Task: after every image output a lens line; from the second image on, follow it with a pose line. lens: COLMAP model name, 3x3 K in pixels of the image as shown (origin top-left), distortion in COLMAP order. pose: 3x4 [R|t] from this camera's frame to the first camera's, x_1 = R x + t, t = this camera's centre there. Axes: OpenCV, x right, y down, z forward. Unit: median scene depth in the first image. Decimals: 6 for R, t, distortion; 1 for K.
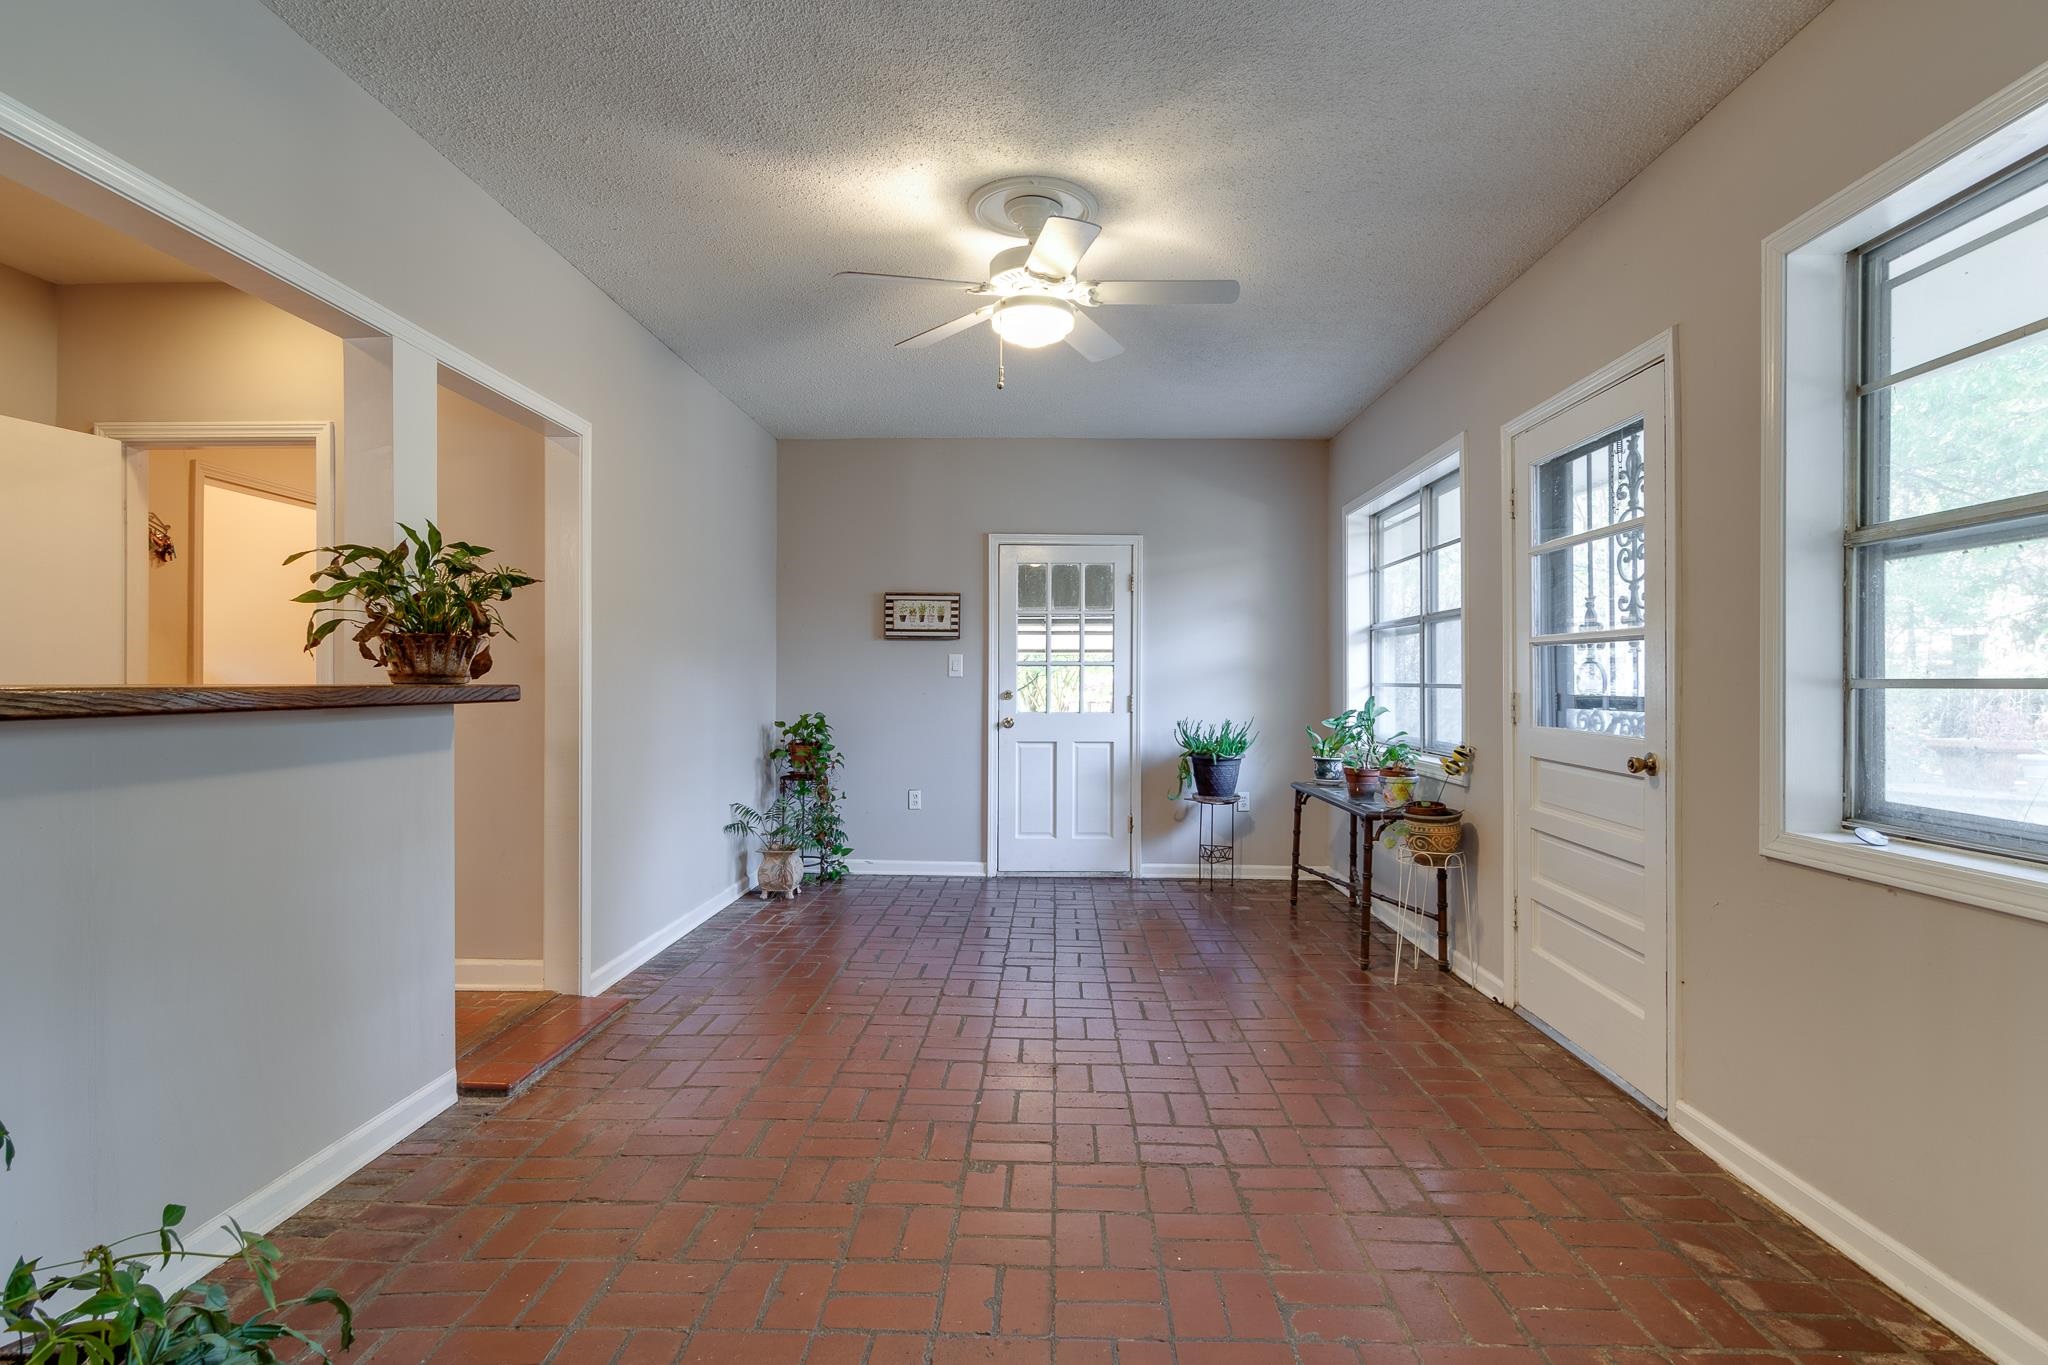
lens RADIAL K [[993.1, 0, 1030.1], [0, 993.1, 691.5], [0, 0, 1]] dist [-0.010251, 0.001815]
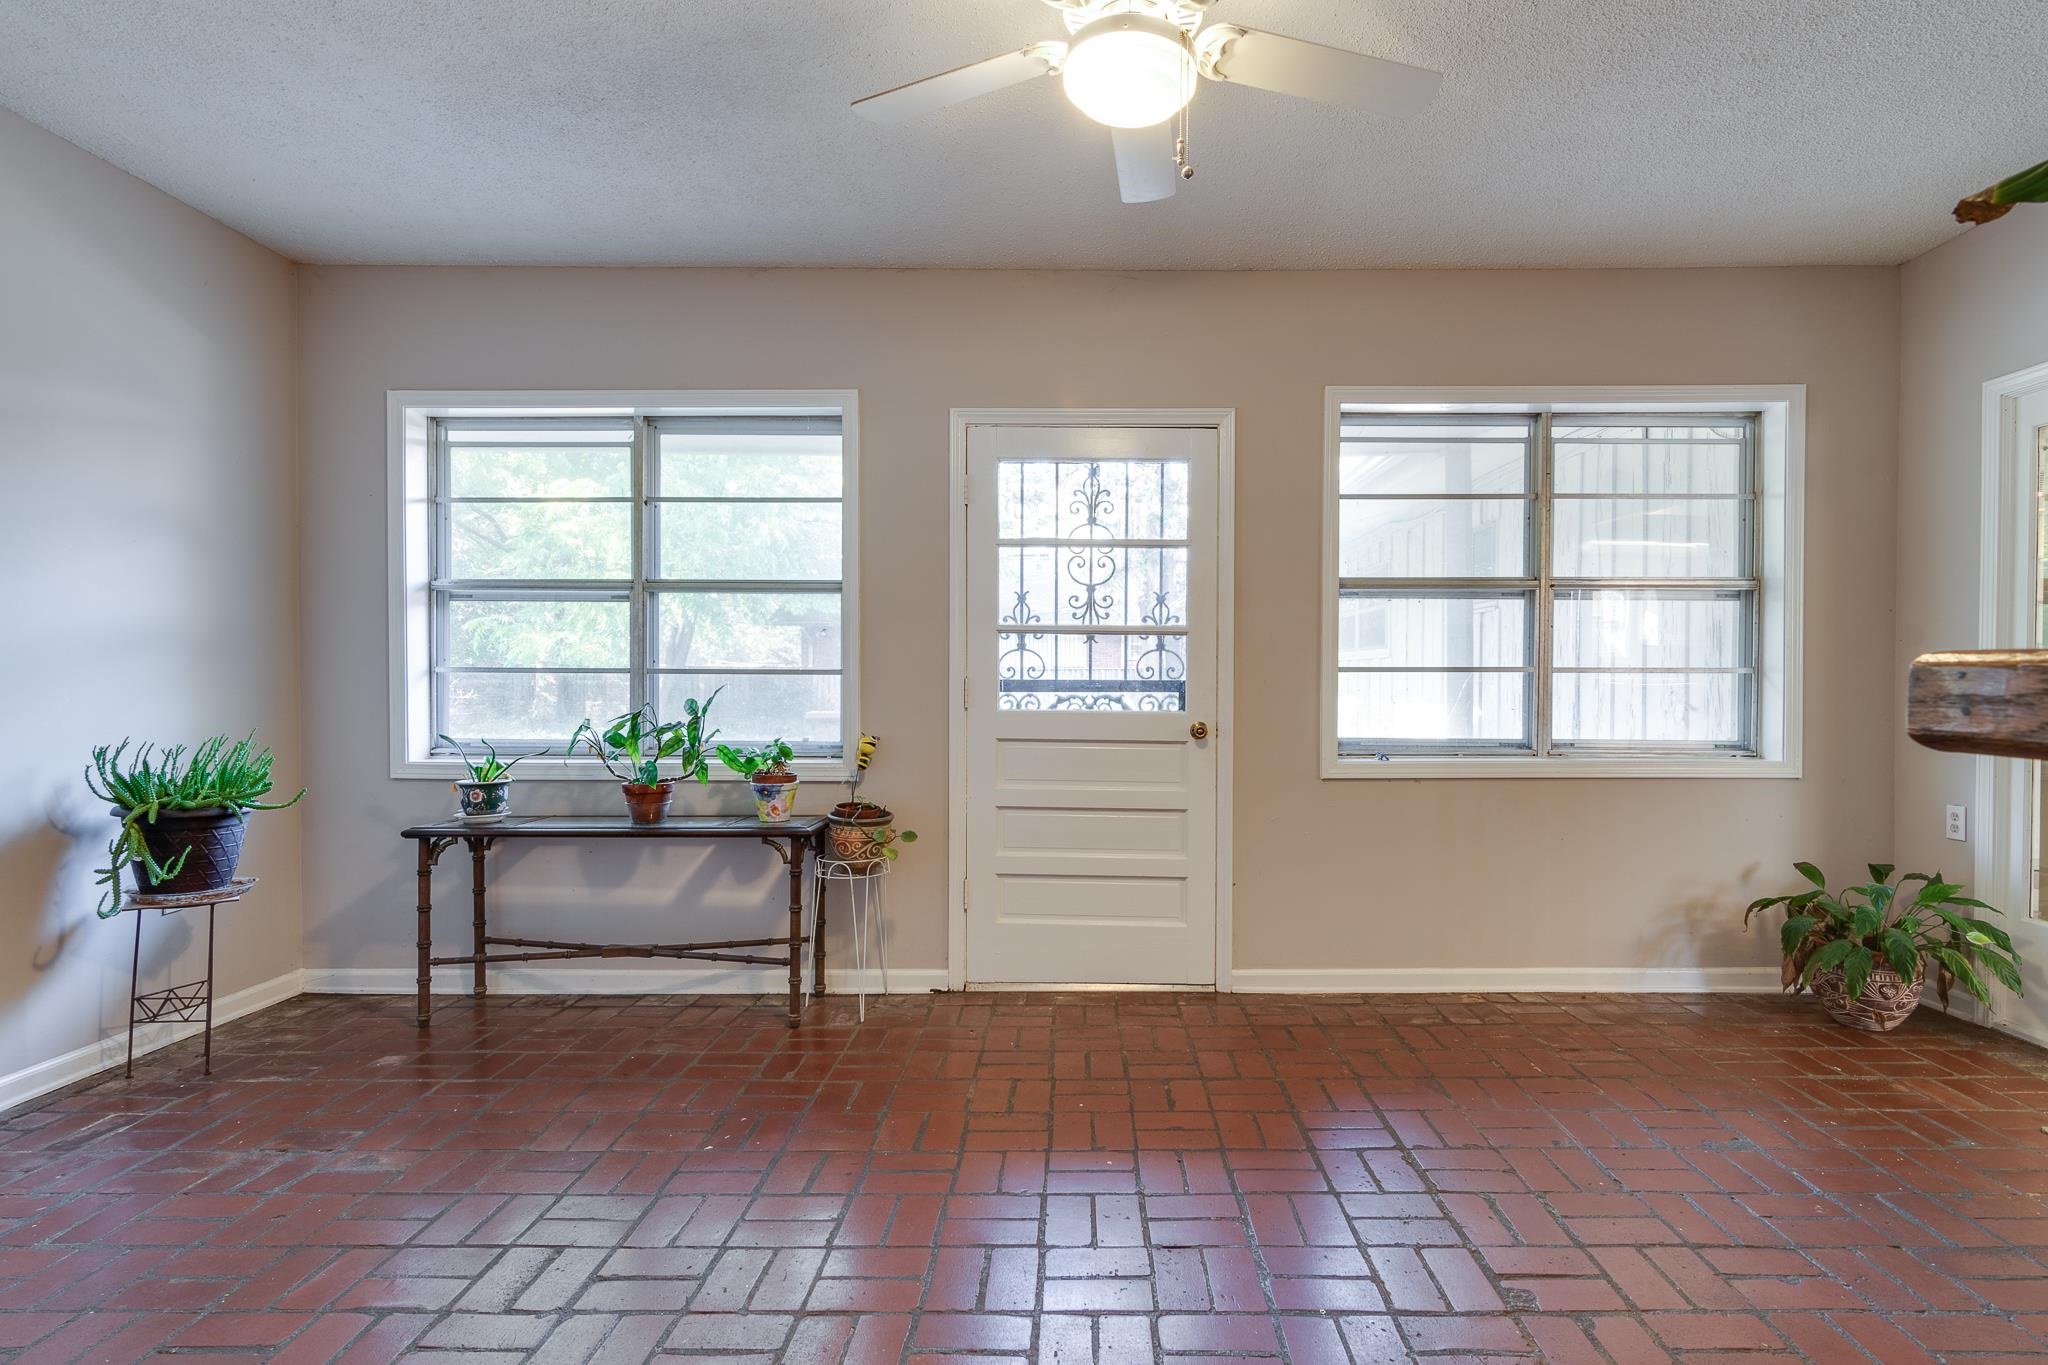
lens RADIAL K [[993.1, 0, 1084.3], [0, 993.1, 692.9], [0, 0, 1]] dist [-0.010251, 0.001815]
pose [[-0.013604, -0.022304, 0.999659, -0.331247], [0.006510, 0.999728, 0.022395, -0.003544], [-0.999886, 0.006813, -0.013455, 0.560300]]
